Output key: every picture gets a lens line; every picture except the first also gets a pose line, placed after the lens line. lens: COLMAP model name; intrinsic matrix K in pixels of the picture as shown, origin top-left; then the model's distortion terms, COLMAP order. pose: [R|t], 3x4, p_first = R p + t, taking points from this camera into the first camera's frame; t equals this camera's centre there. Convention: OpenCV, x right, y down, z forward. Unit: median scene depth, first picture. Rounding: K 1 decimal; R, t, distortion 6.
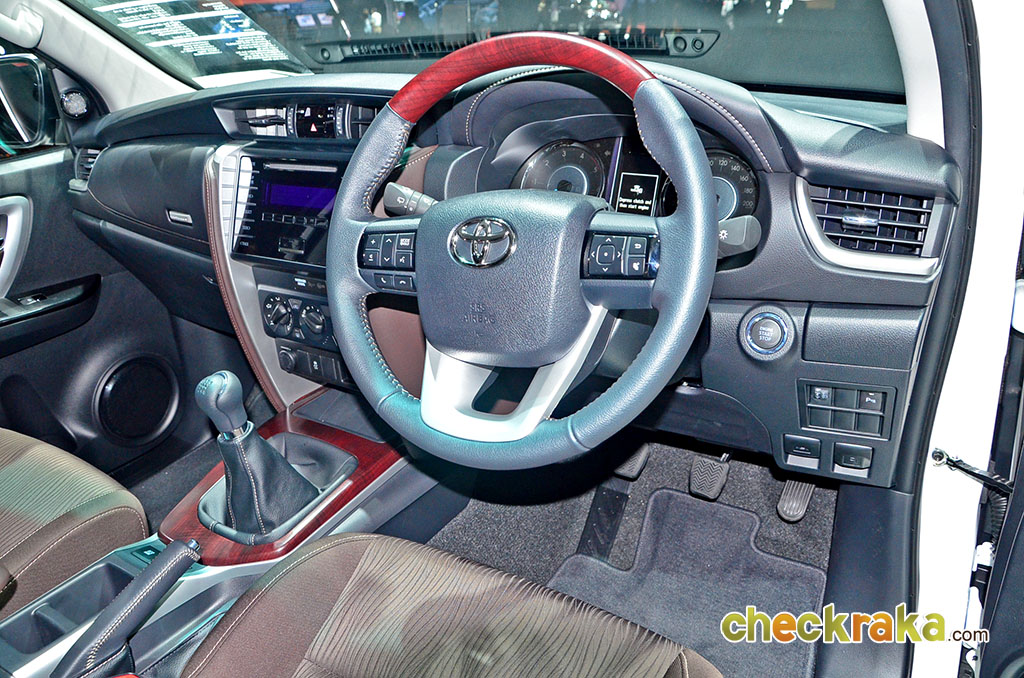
lens RADIAL K [[750.9, 0, 512.0], [0, 750.9, 339.0], [0, 0, 1]] dist [-0.195670, 0.124284]
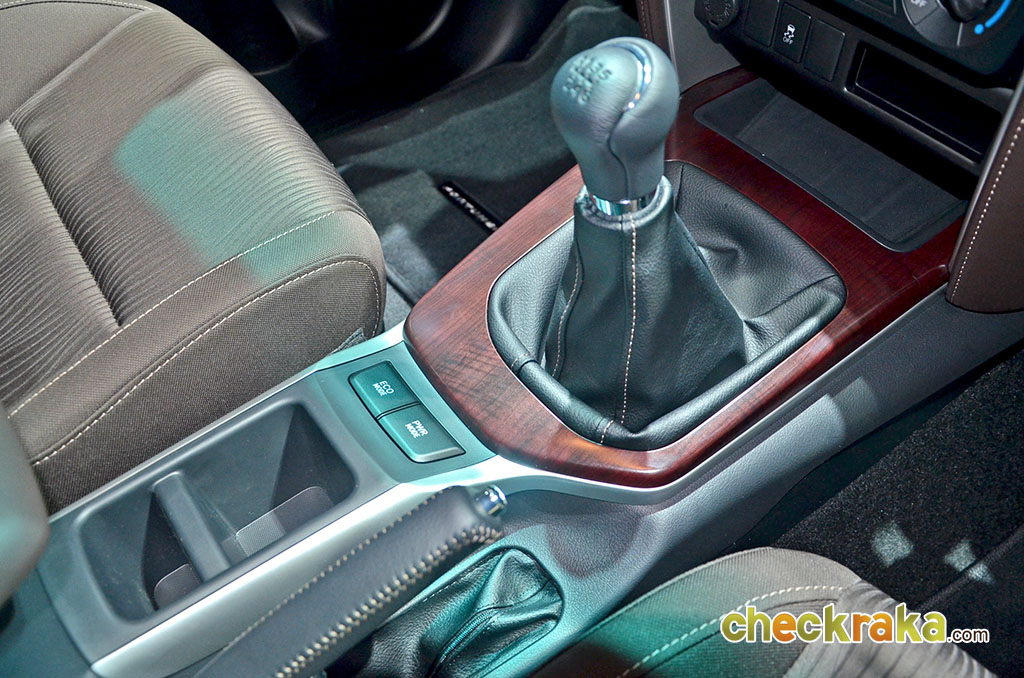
lens RADIAL K [[750.9, 0, 512.0], [0, 750.9, 339.0], [0, 0, 1]] dist [-0.195670, 0.124284]
pose [[0.932862, 0.296799, -0.204154, -0.308627], [-0.160107, 0.849277, 0.503085, -0.000187], [0.322699, -0.436622, 0.839778, 0.563918]]
